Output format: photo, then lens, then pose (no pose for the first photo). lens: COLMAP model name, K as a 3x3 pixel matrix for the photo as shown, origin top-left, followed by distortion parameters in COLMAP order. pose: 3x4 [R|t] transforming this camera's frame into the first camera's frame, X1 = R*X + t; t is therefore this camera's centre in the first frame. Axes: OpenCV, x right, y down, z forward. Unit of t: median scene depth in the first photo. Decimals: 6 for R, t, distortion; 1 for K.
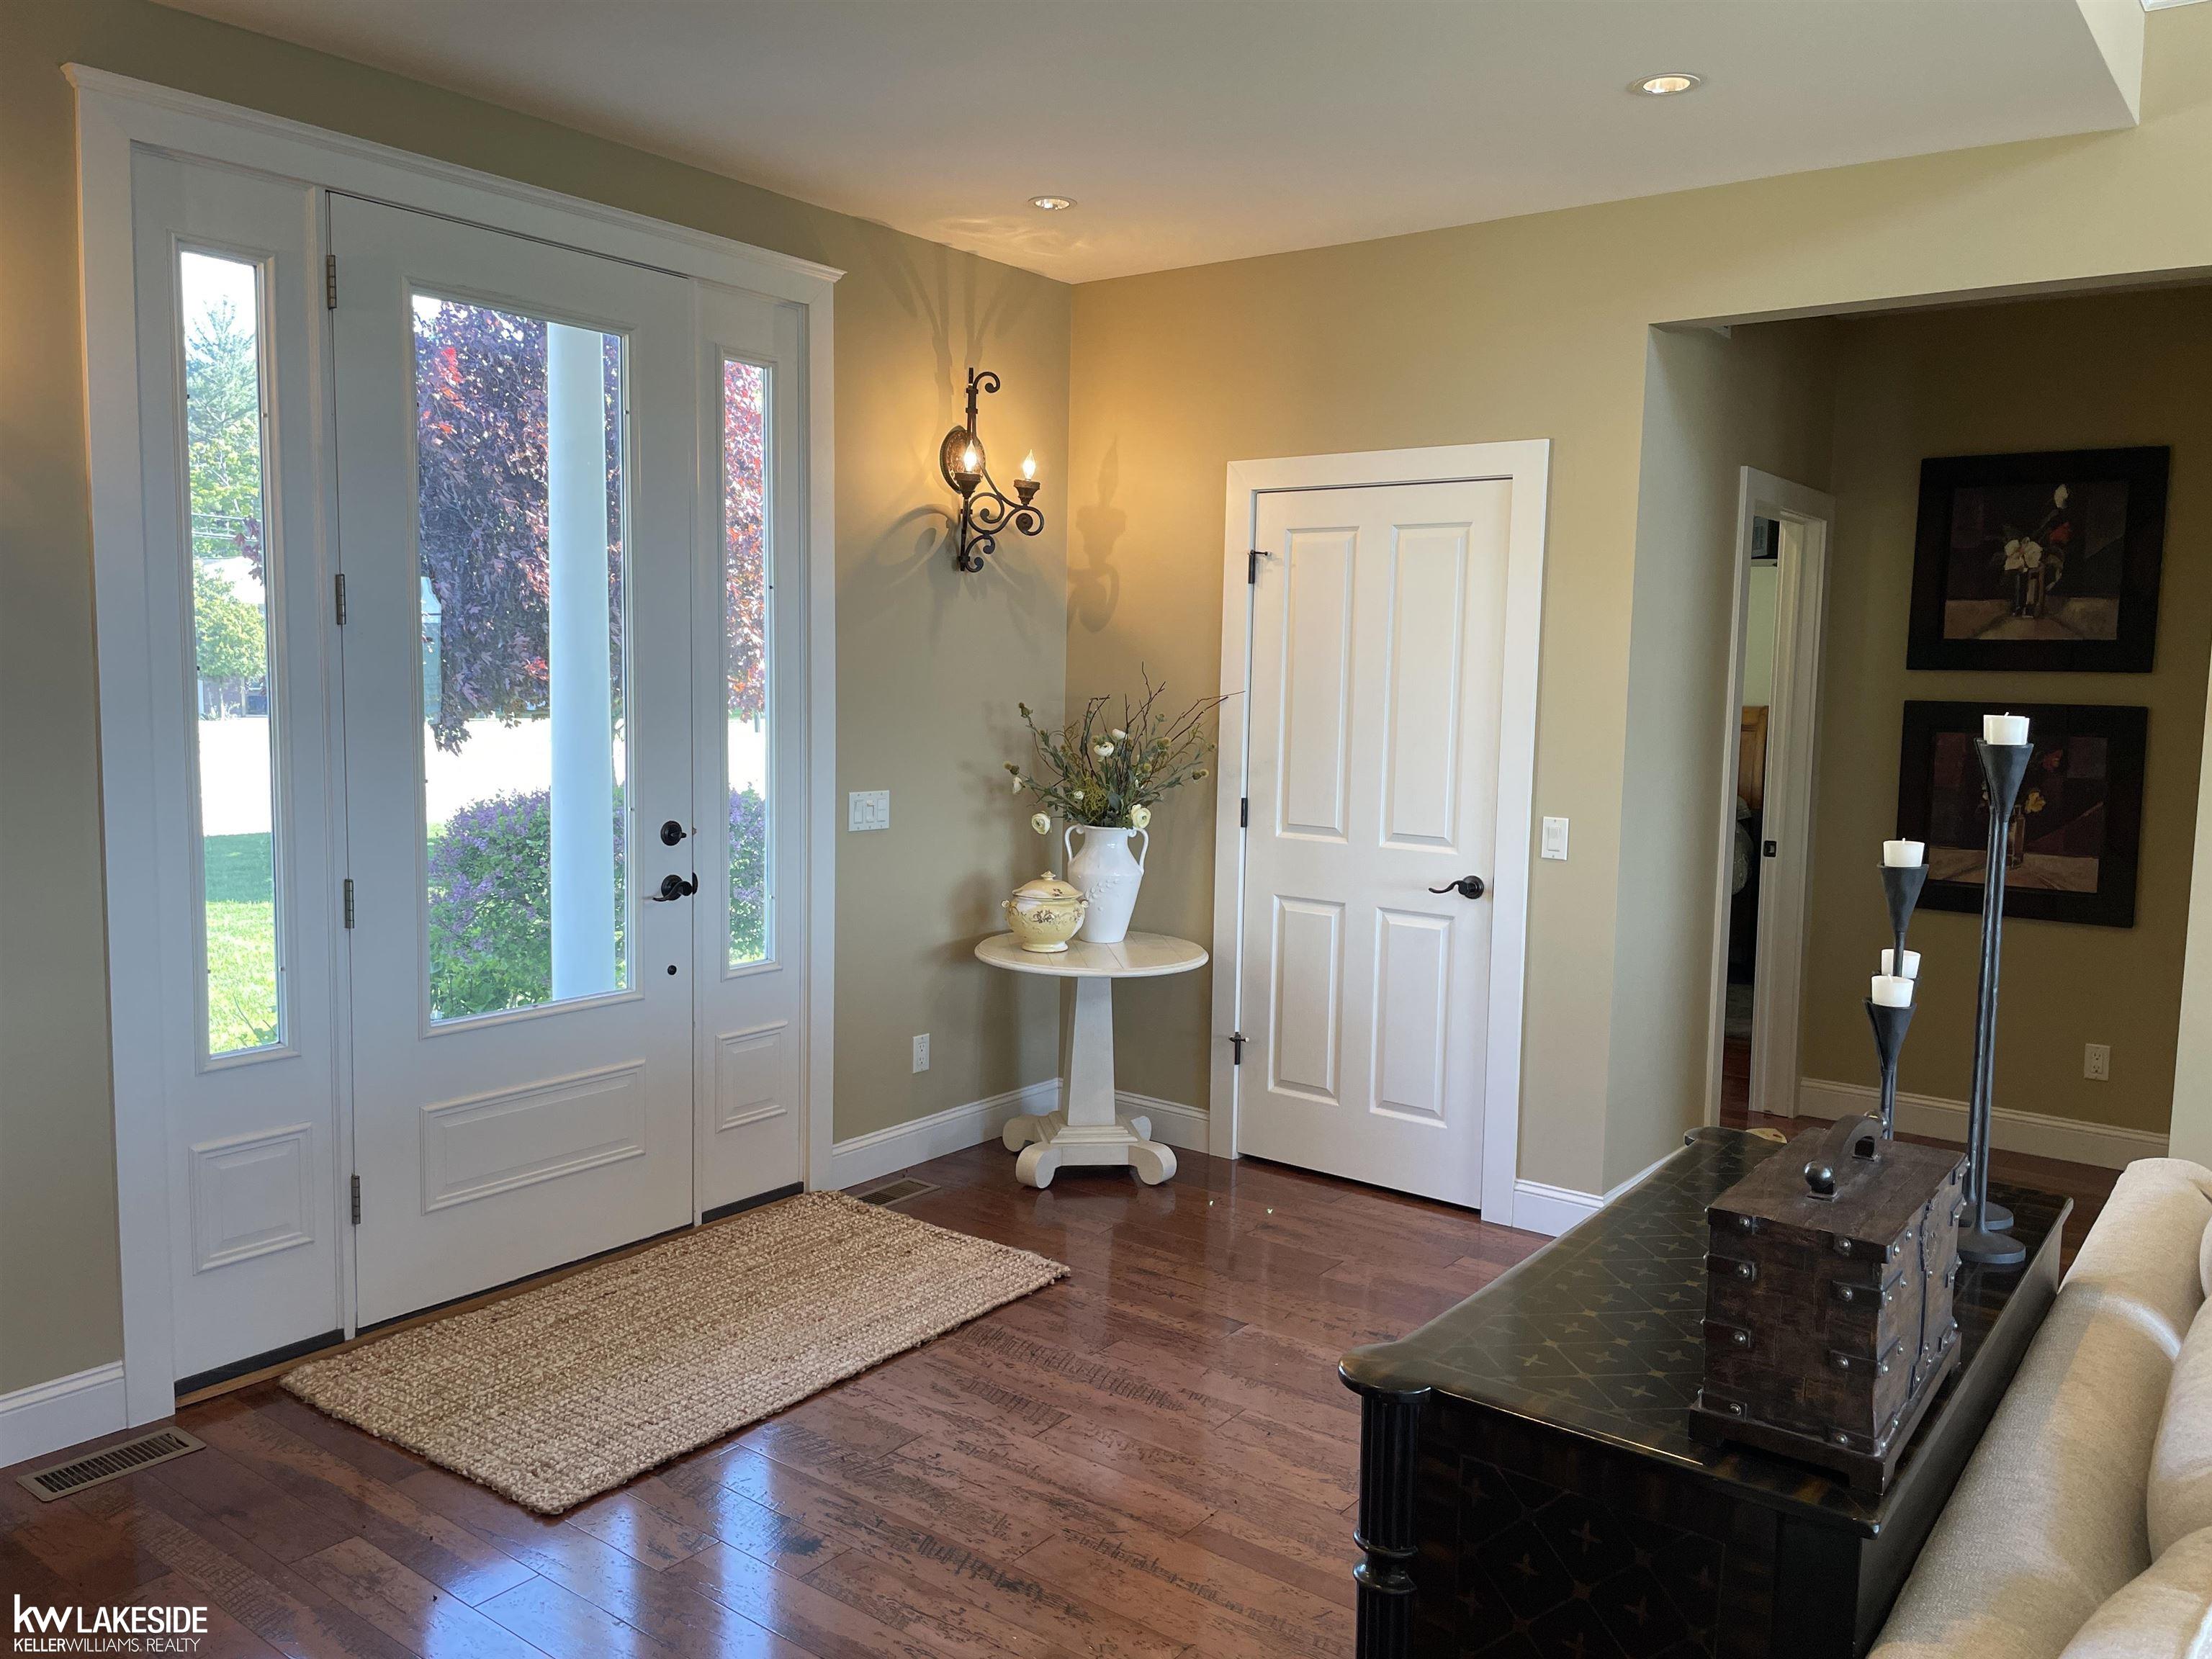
lens RADIAL K [[1687.9, 0, 1106.0], [0, 1687.9, 829.5], [0, 0, 1]] dist [0.101438, -0.102787]
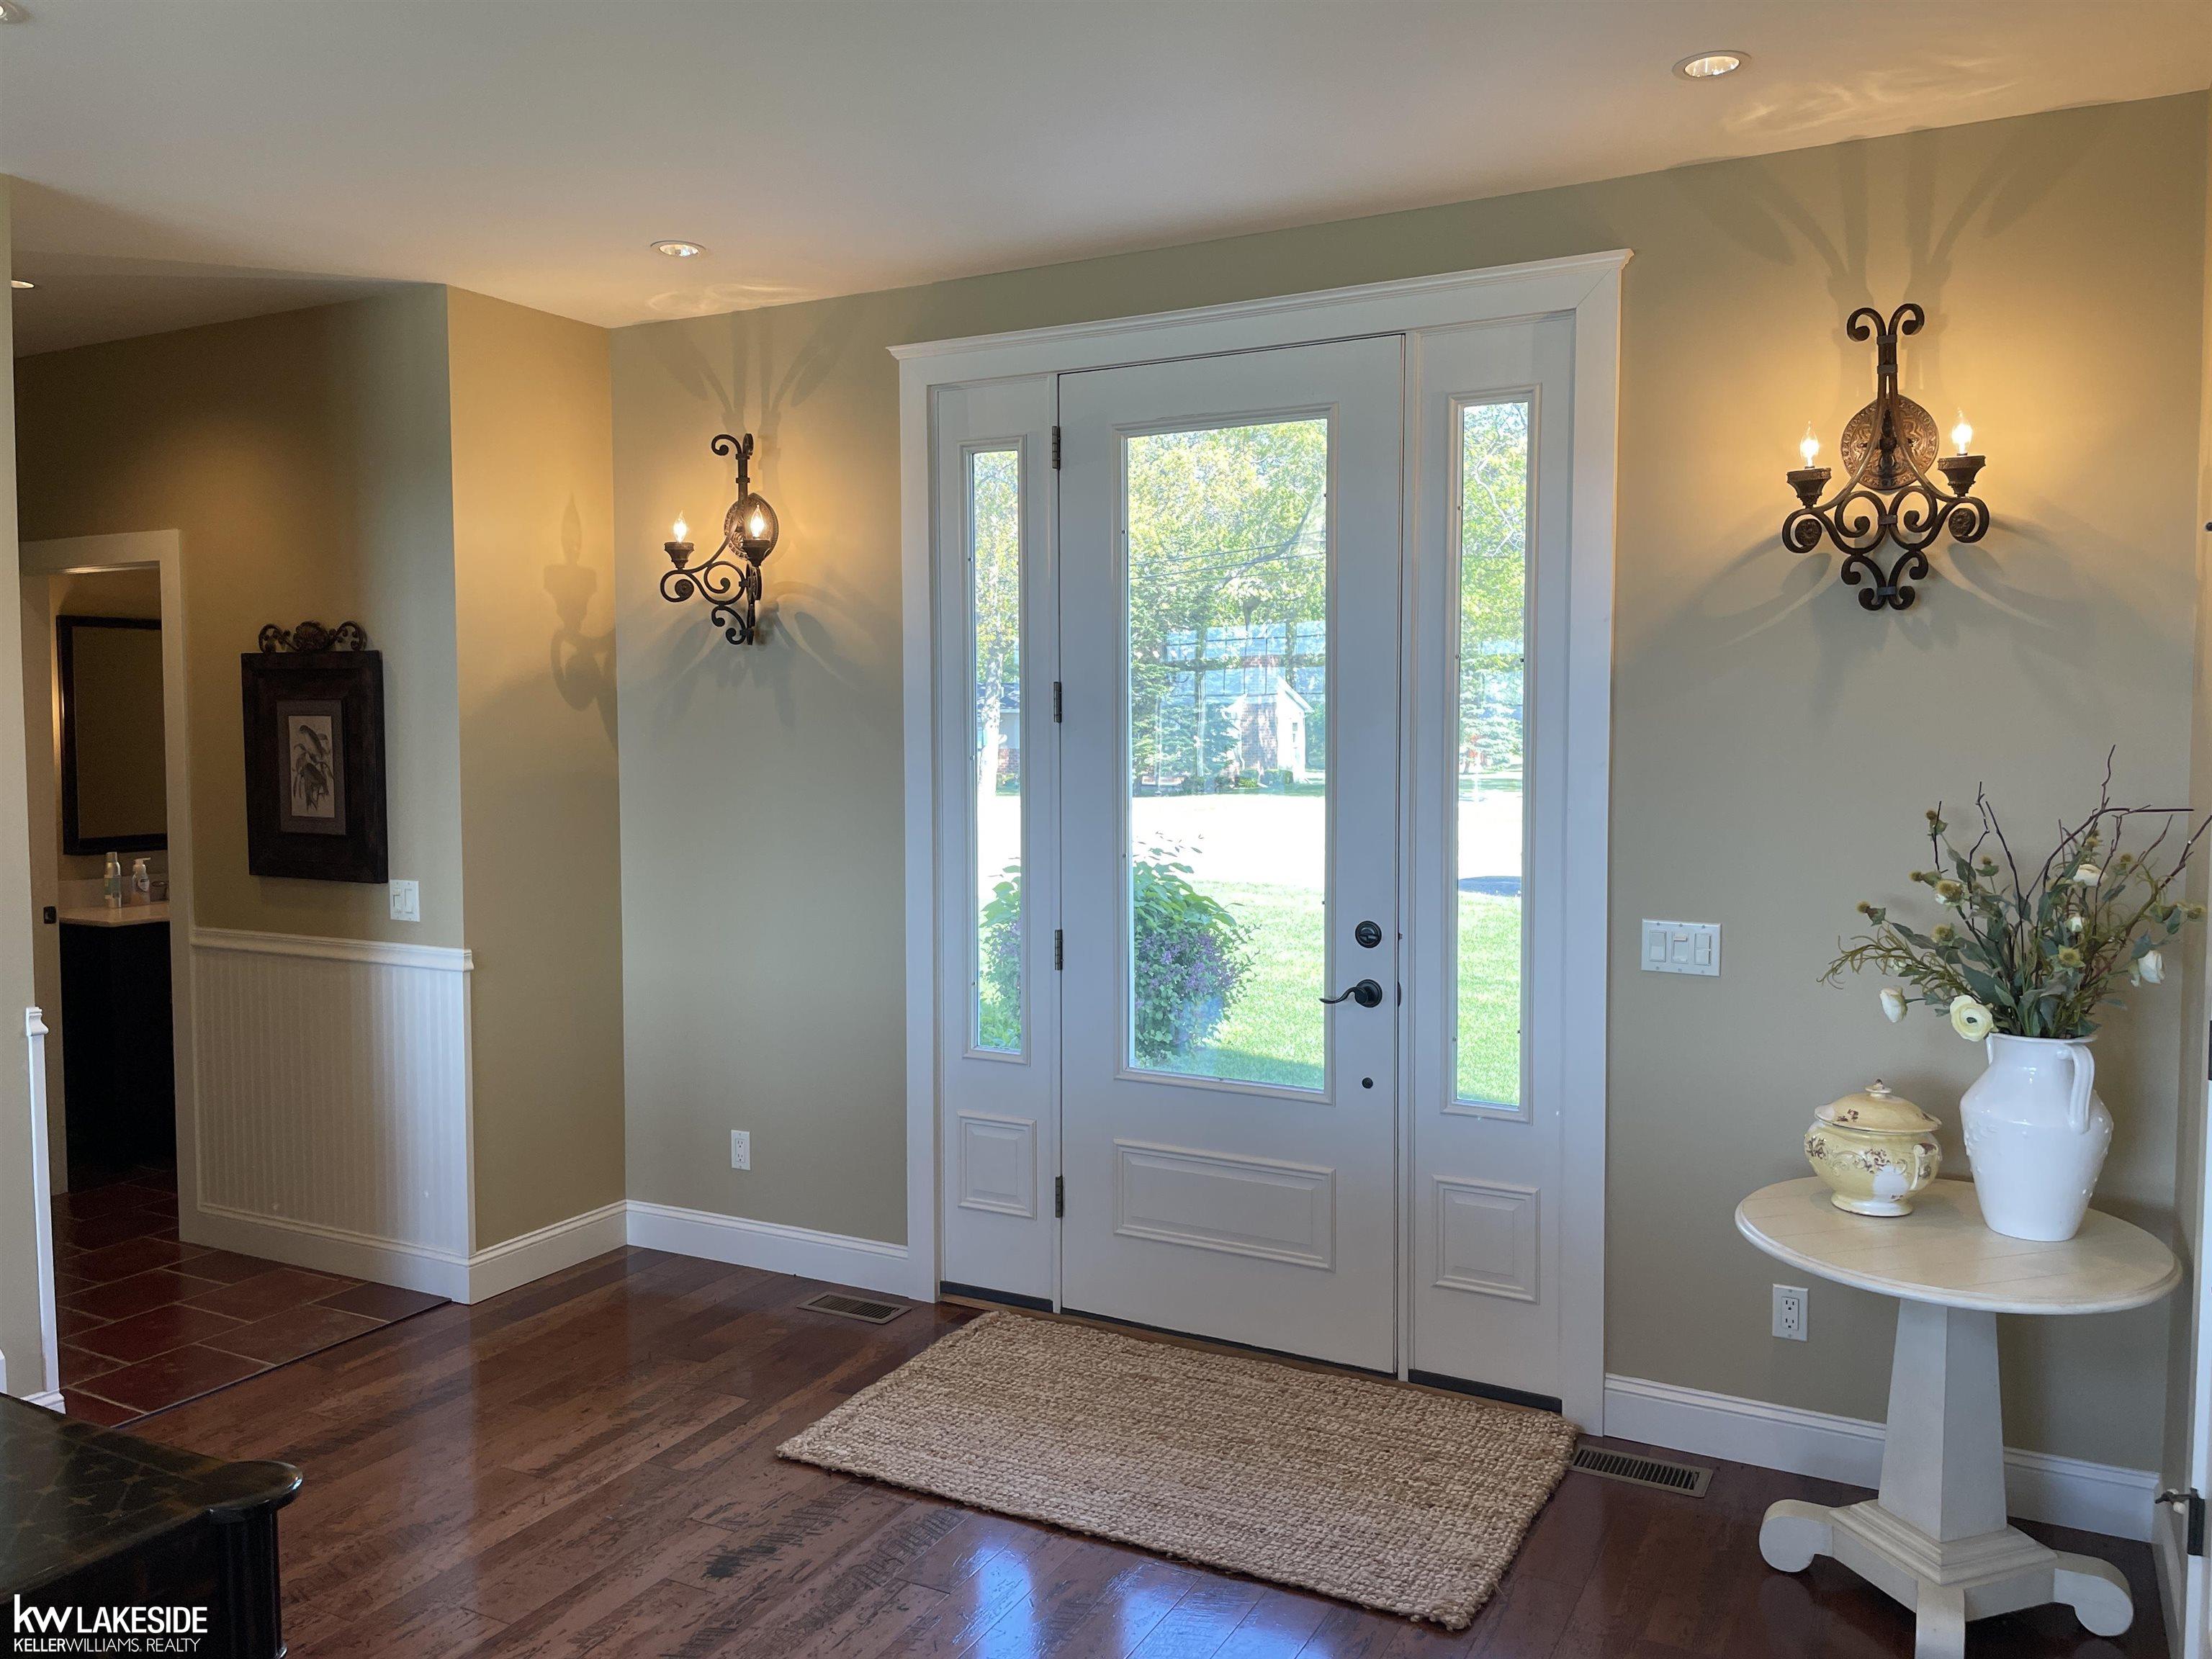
lens RADIAL K [[1589.3, 0, 1106.0], [0, 1589.3, 829.5], [0, 0, 1]] dist [0.026985, -0.005773]
pose [[0.173273, 0.034915, -0.984255, 0.566212], [-0.101895, 0.994644, 0.017345, -0.054748], [0.979589, 0.097285, 0.175902, 0.700425]]
